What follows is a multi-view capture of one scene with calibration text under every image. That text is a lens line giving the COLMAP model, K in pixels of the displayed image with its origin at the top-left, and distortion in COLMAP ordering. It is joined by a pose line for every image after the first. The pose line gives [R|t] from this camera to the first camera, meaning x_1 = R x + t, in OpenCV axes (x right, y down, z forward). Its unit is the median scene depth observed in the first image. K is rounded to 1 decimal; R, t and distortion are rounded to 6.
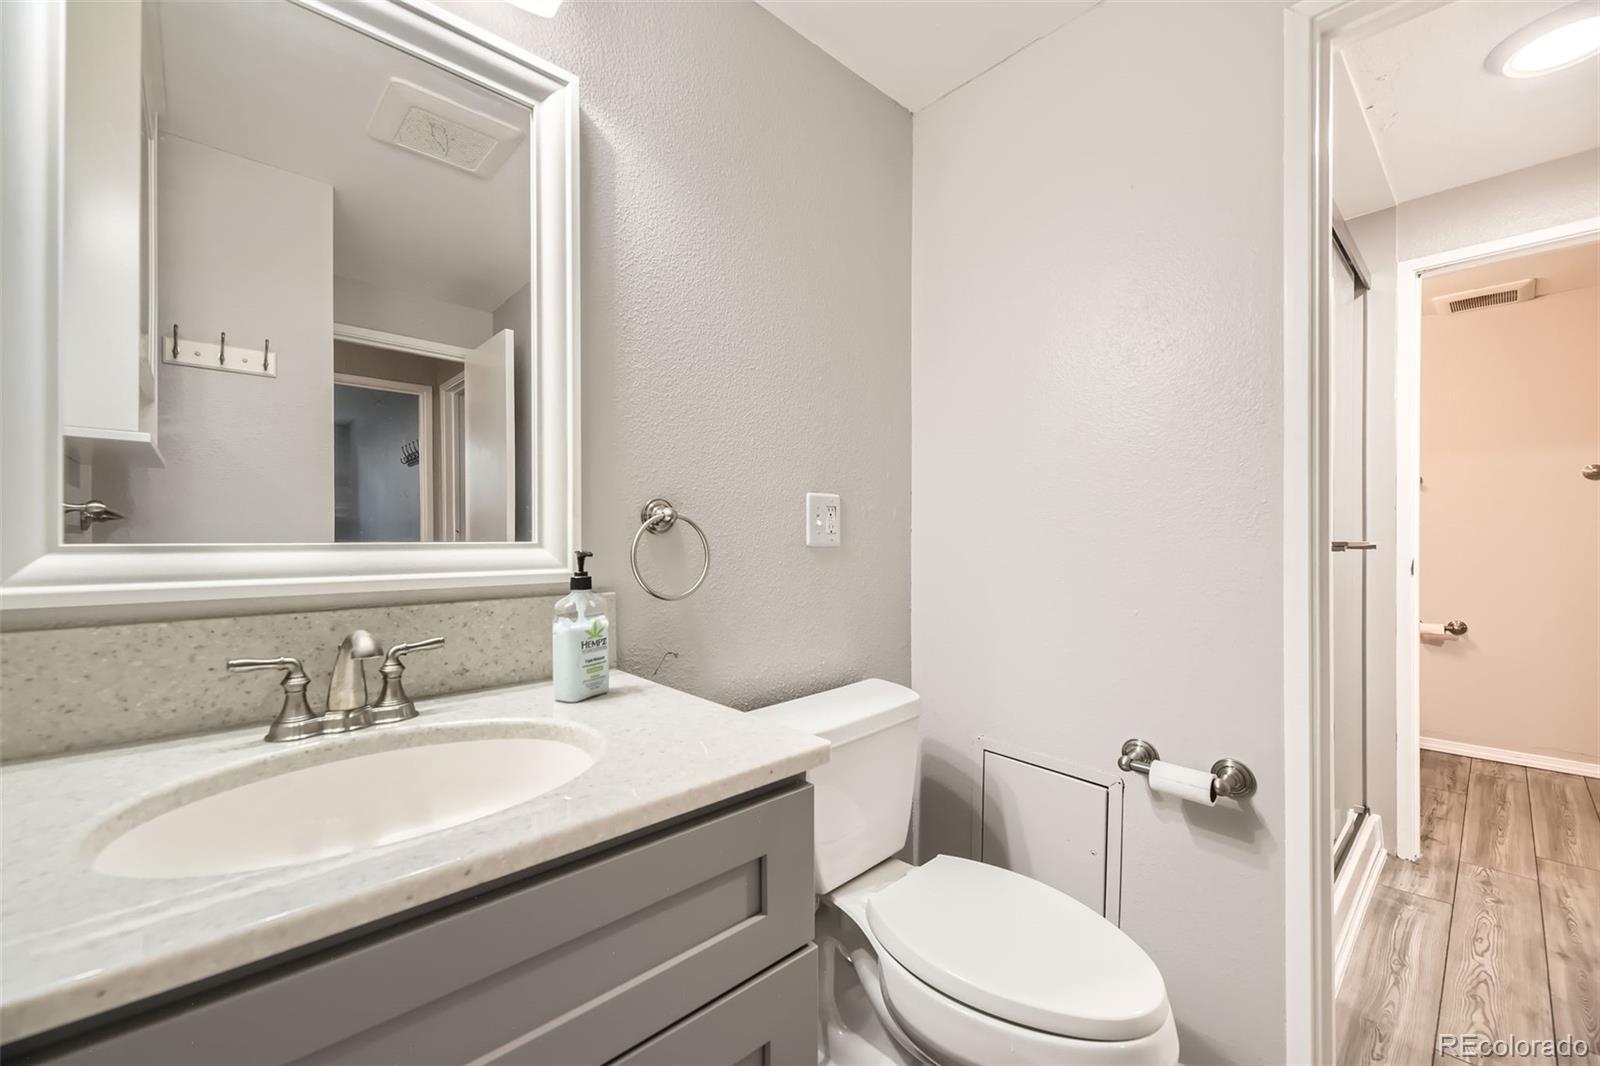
lens RADIAL K [[649.2, 0, 802.2], [0, 649.2, 530.3], [0, 0, 1]] dist [0.001857, -0.000064]
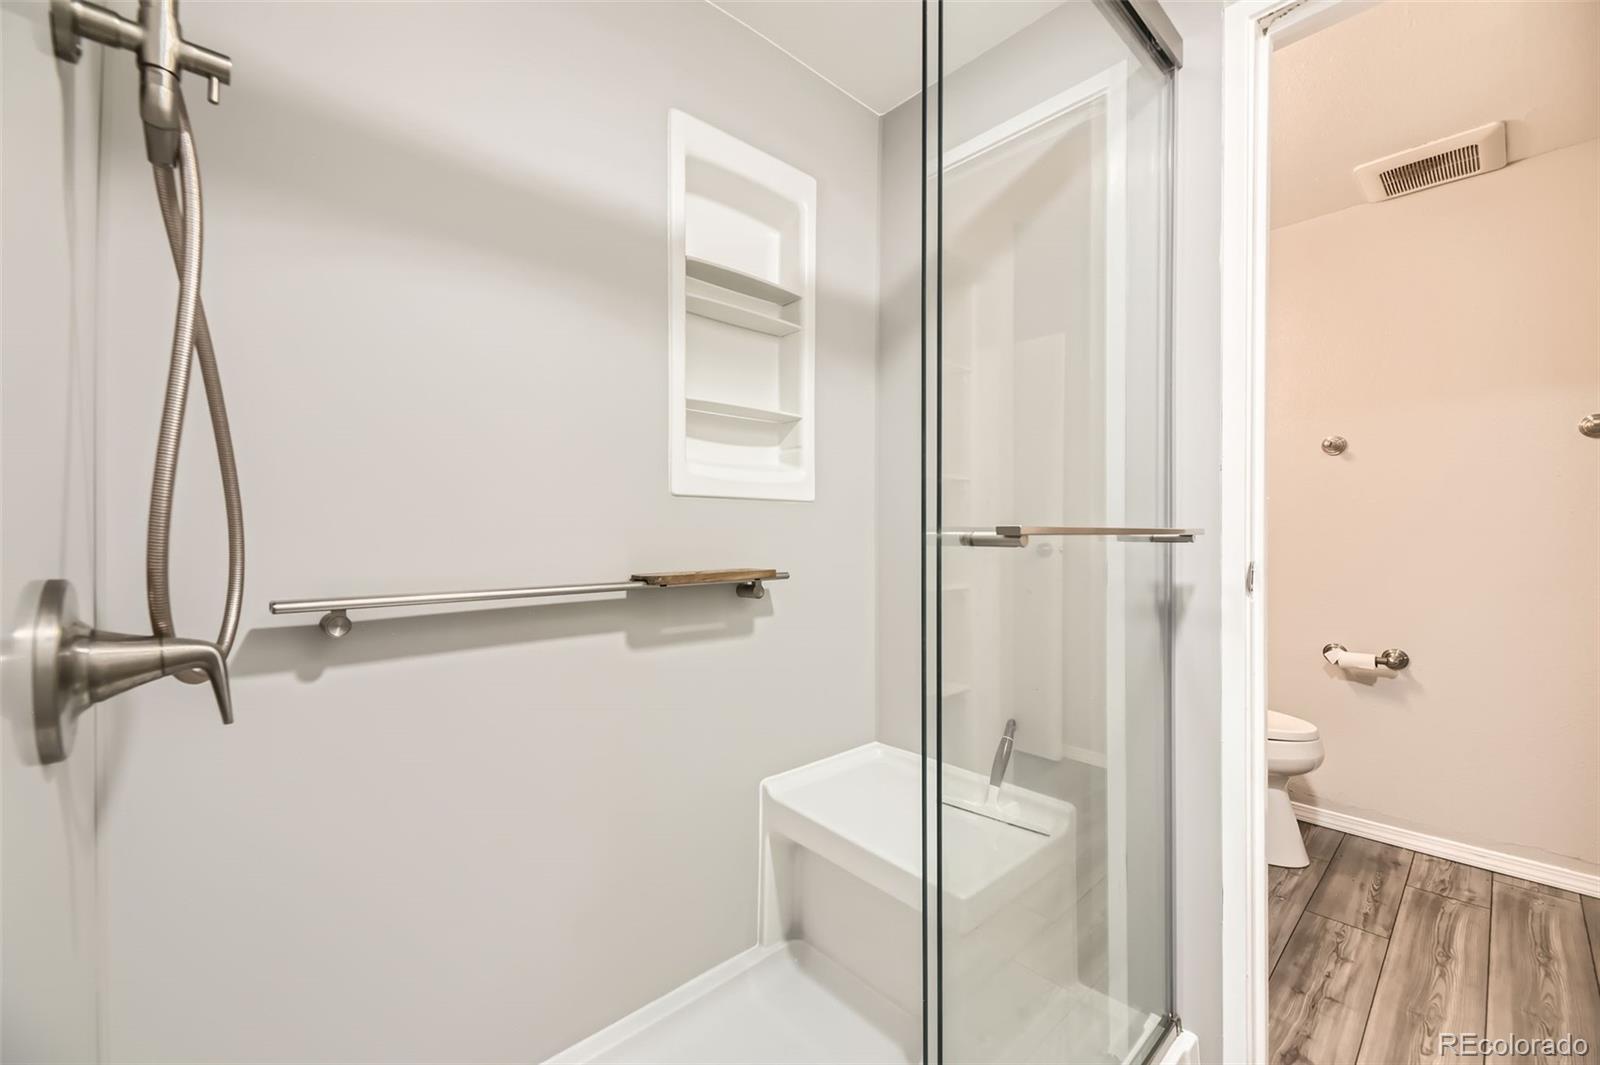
lens RADIAL K [[649.2, 0, 802.2], [0, 649.2, 529.8], [0, 0, 1]] dist [0.001857, -0.000064]
pose [[0.999991, -0.001766, -0.003784, 0.435037], [0.001775, 0.999996, 0.002328, 0.012278], [0.003780, -0.002334, 0.999990, 0.353924]]
